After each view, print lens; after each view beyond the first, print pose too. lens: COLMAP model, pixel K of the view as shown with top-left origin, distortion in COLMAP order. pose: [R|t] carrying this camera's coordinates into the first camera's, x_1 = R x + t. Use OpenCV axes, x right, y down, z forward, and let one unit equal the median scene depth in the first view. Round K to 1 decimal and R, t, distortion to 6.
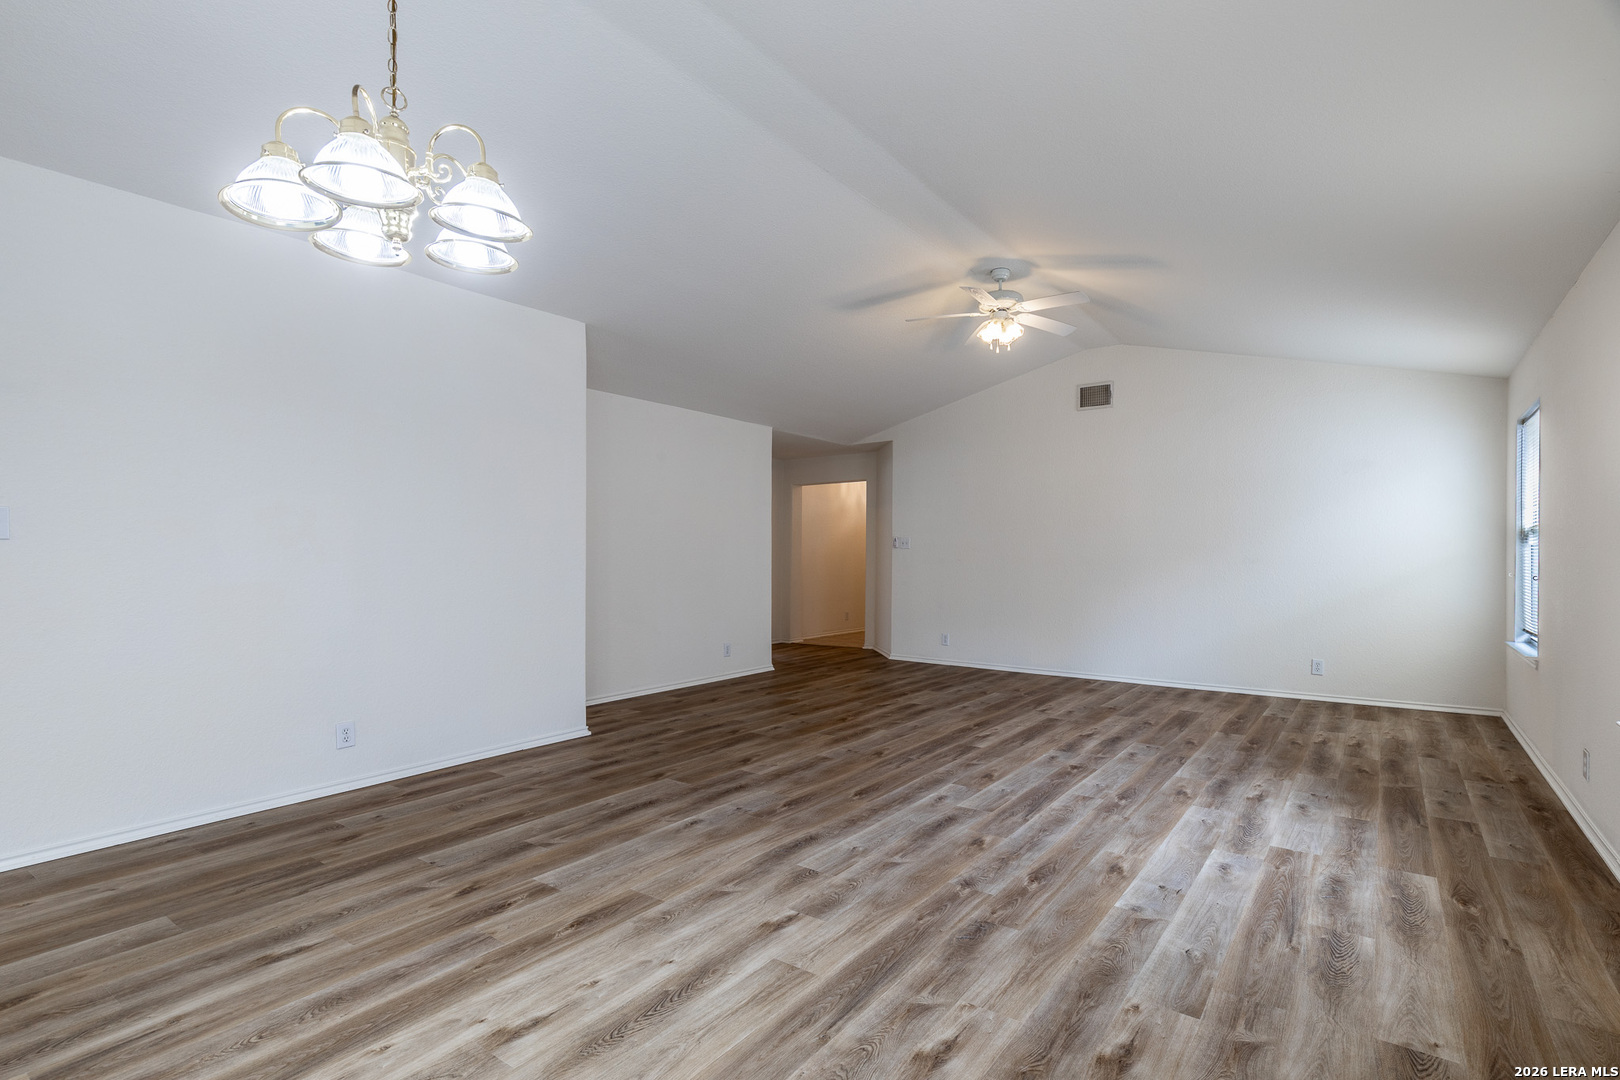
lens RADIAL K [[755.3, 0, 822.3], [0, 755.3, 549.1], [0, 0, 1]] dist [0.007803, -0.000491]
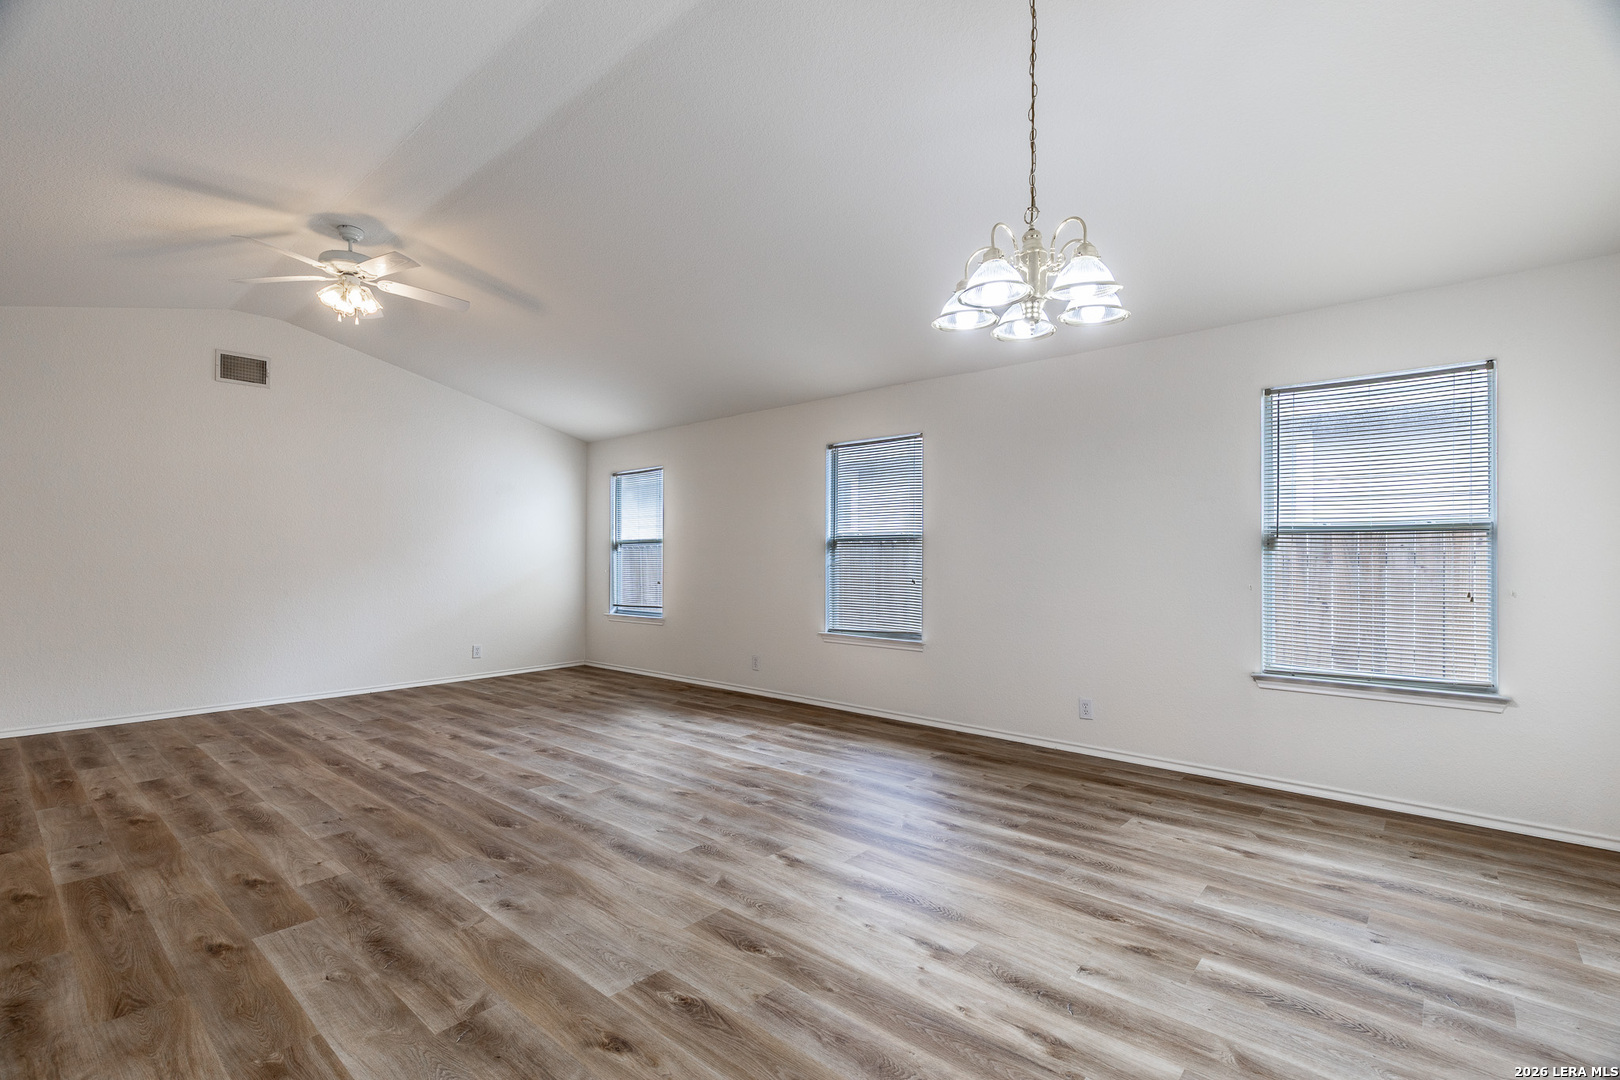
lens RADIAL K [[755.3, 0, 848.1], [0, 755.3, 547.7], [0, 0, 1]] dist [0.007803, -0.000491]
pose [[0.074555, 0.011013, 0.997156, -0.846877], [-0.004392, 0.999933, -0.010715, 0.002094], [-0.997207, -0.003581, 0.074599, 0.544700]]
